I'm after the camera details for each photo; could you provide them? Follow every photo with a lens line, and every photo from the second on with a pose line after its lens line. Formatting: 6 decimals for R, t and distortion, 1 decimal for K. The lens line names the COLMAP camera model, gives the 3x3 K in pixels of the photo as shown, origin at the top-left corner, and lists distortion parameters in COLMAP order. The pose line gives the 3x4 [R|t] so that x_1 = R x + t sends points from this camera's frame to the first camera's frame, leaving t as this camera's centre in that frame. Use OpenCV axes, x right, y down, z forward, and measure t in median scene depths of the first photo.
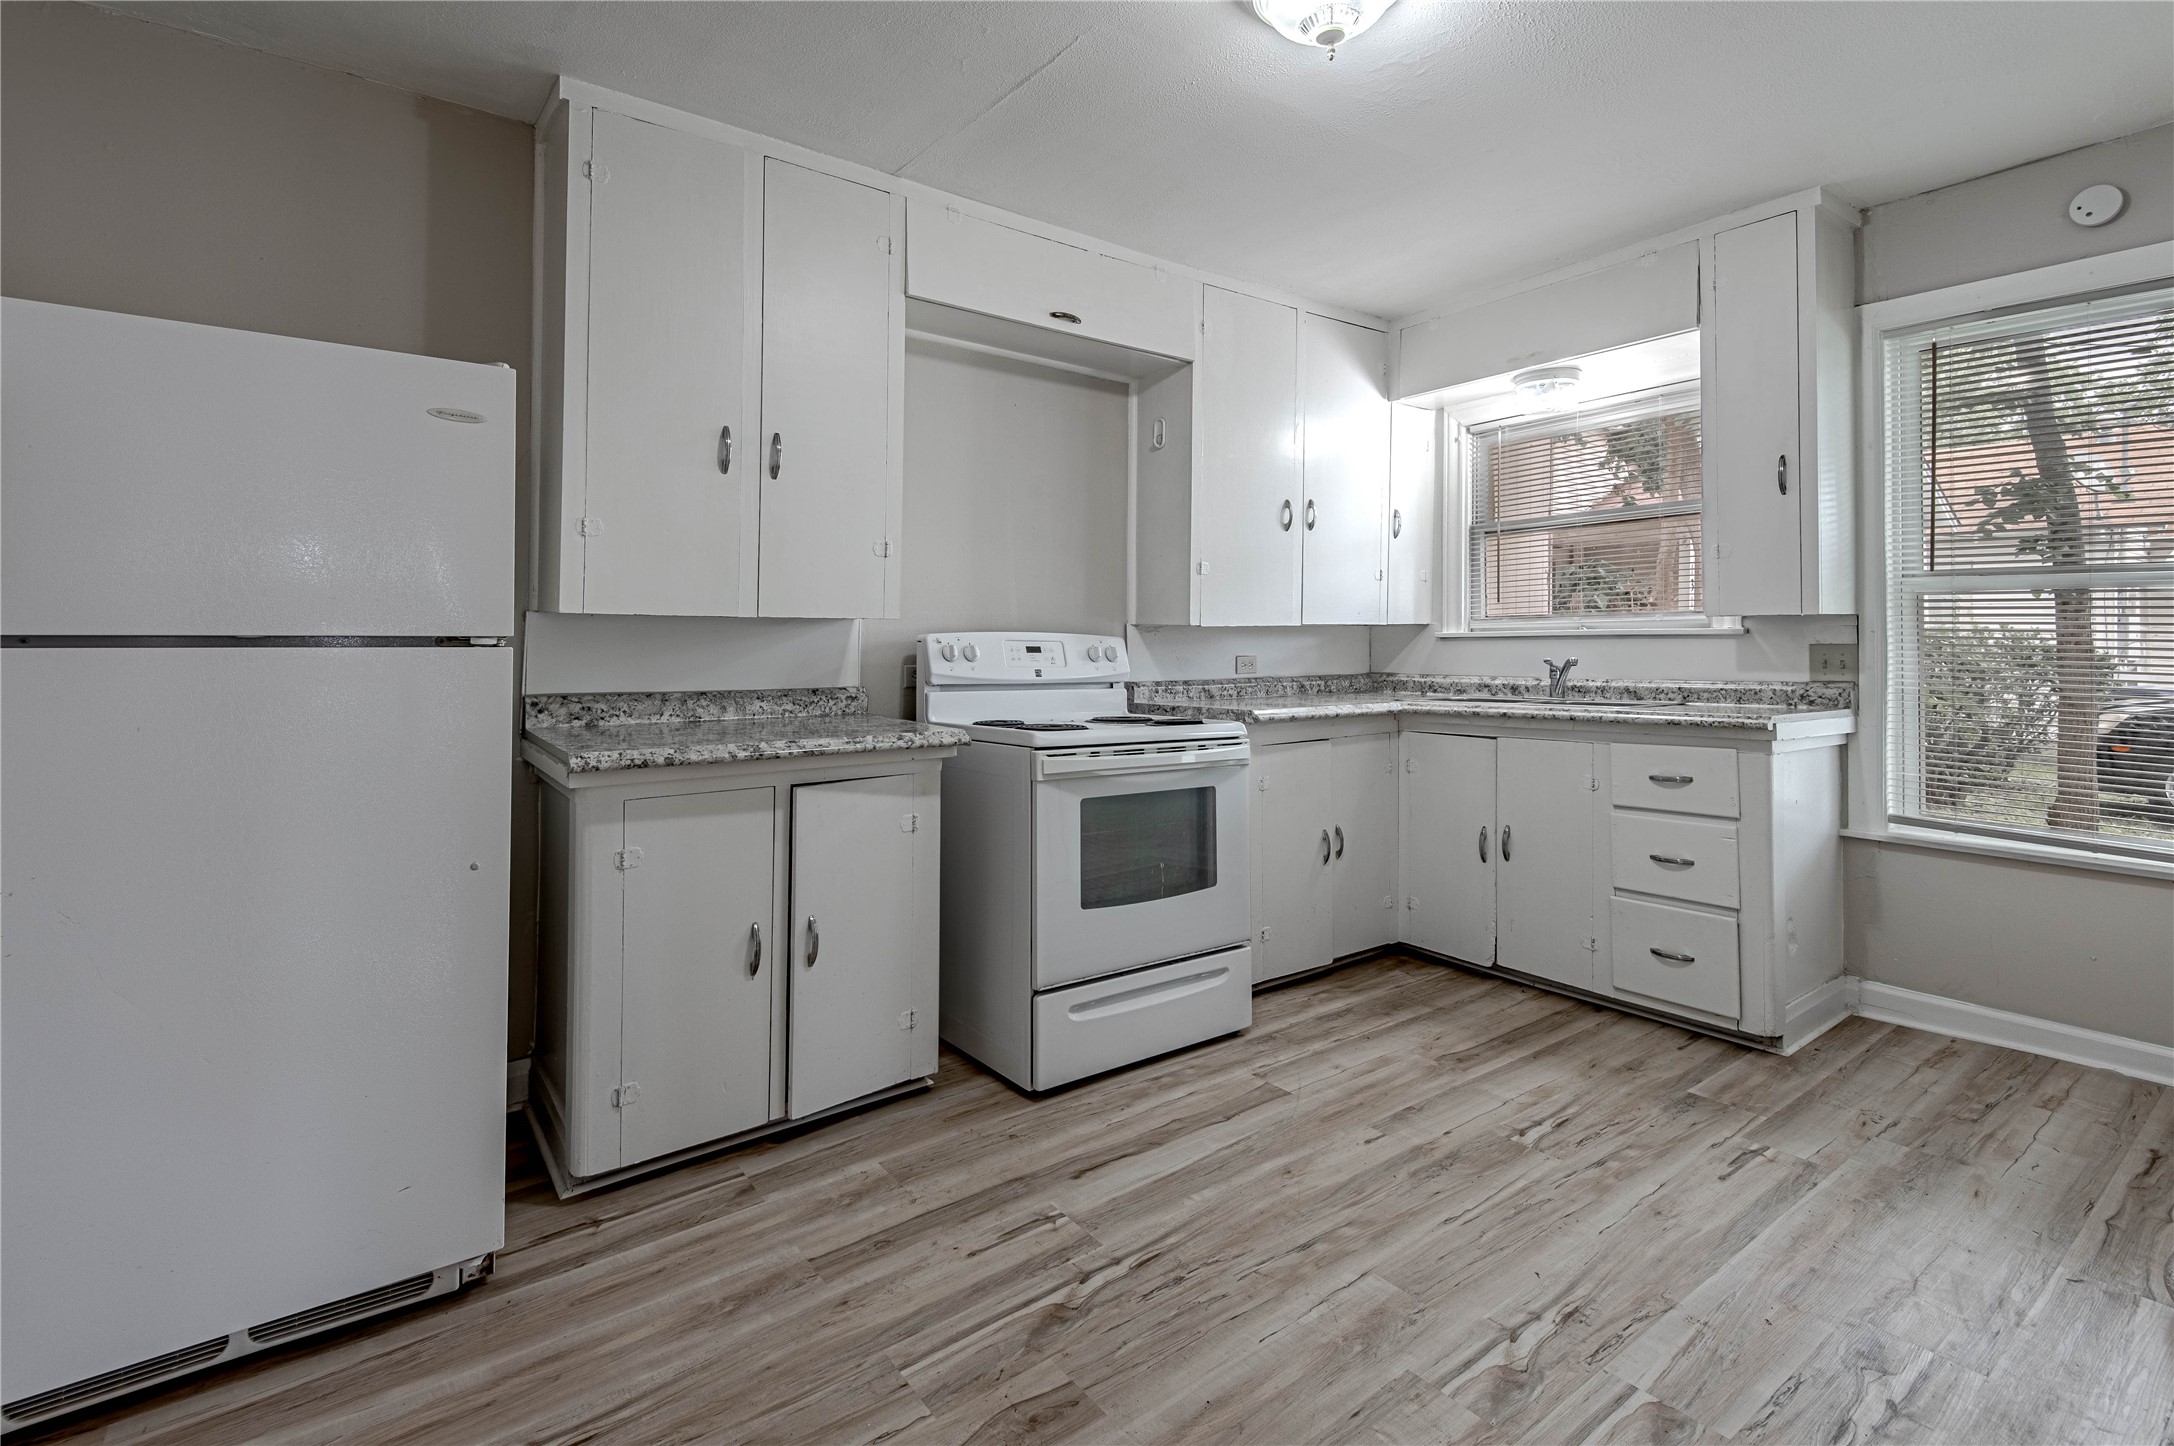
lens RADIAL K [[1013.2, 0, 1076.0], [0, 1013.2, 626.7], [0, 0, 1]] dist [0.020056, -0.006906]
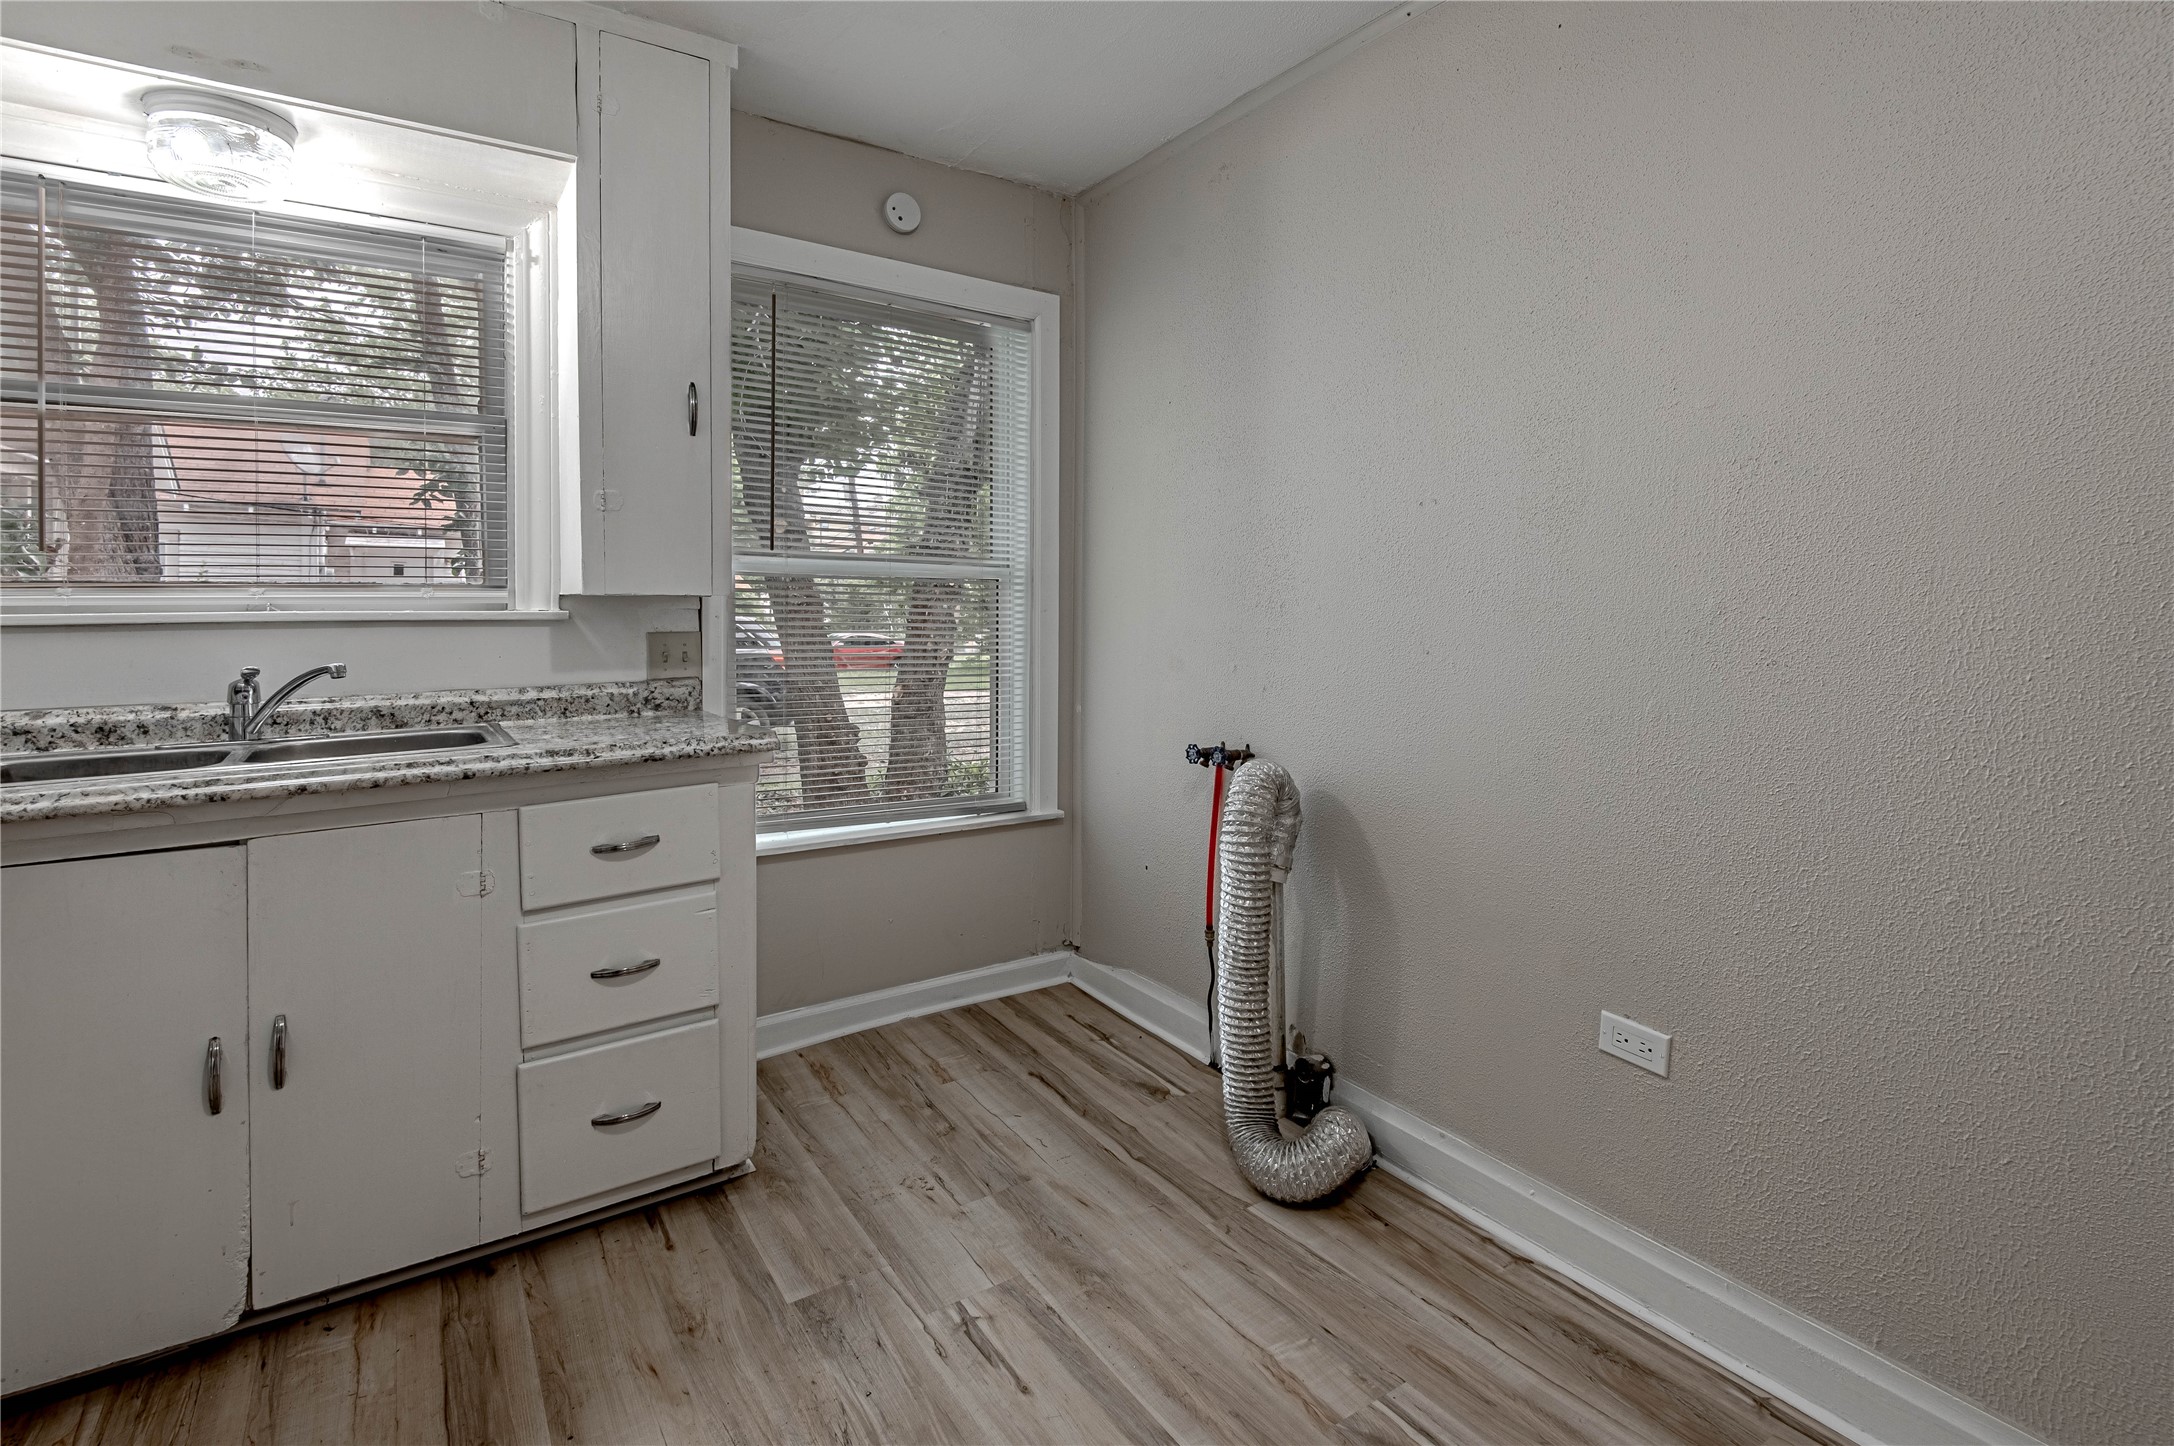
lens RADIAL K [[1013.2, 0, 1099.1], [0, 1013.2, 639.0], [0, 0, 1]] dist [0.020056, -0.006906]
pose [[0.052027, -0.024224, 0.998352, -0.052928], [-0.009462, 0.999649, 0.024748, -0.000374], [-0.998601, -0.010734, 0.051779, 0.788665]]
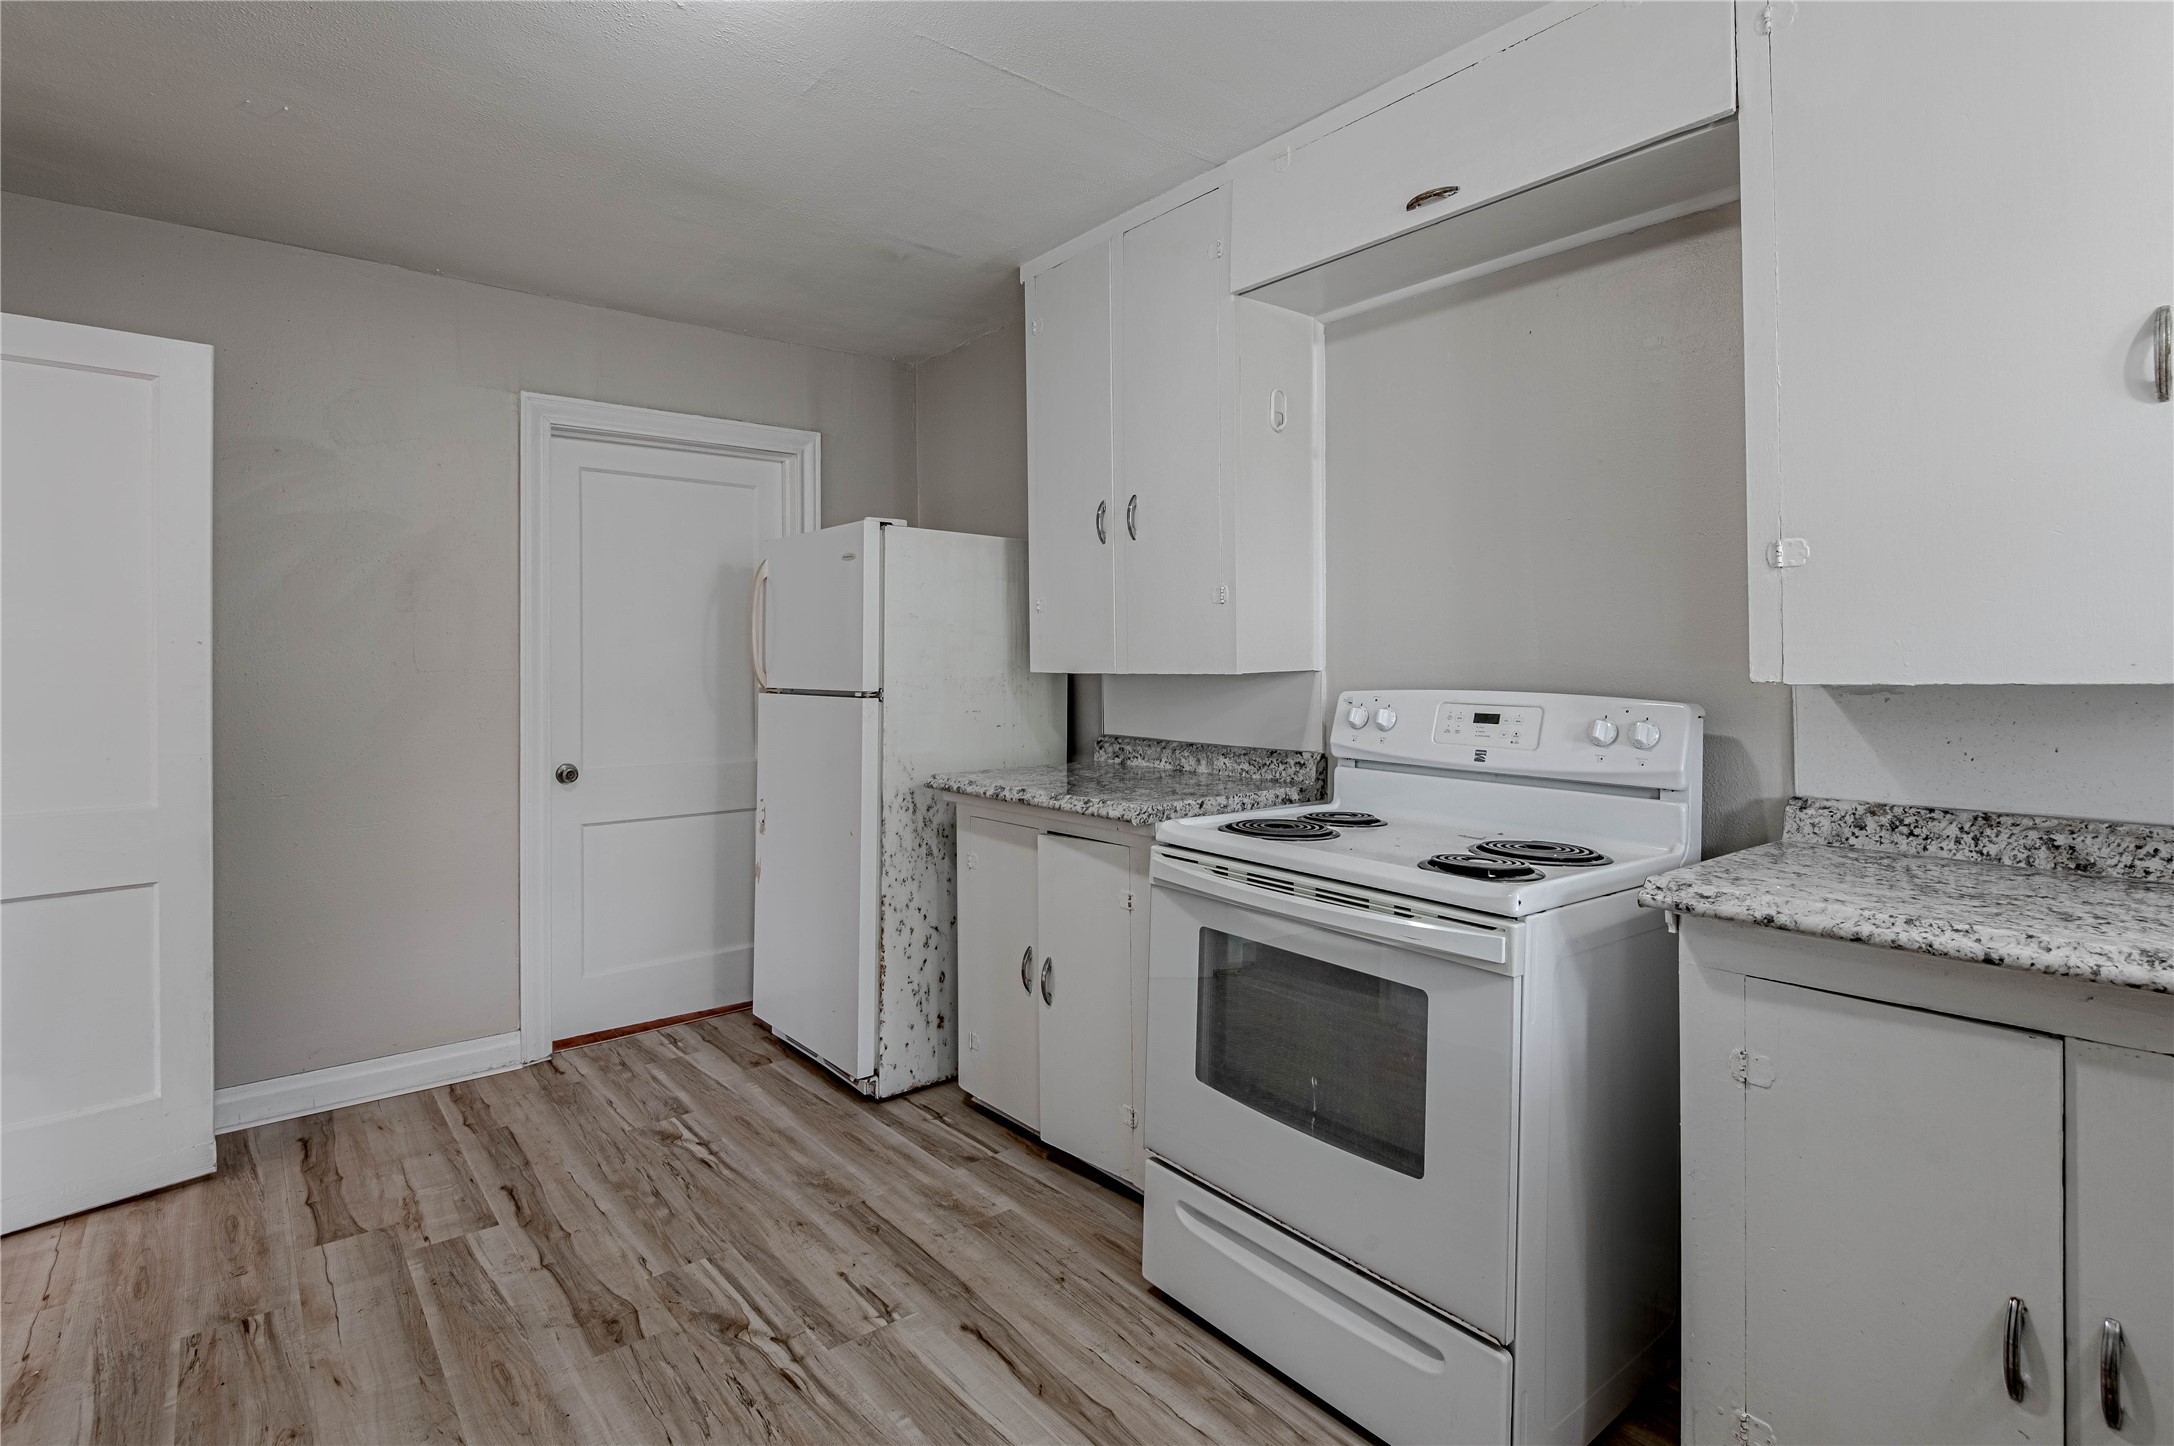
lens RADIAL K [[1082.8, 0, 1109.6], [0, 1082.8, 655.8], [0, 0, 1]] dist [0.013234, -0.002338]
pose [[0.044157, -0.010819, -0.998966, 0.803392], [0.013380, 0.999858, -0.010238, -0.016638], [0.998935, -0.012914, 0.044296, 0.935248]]
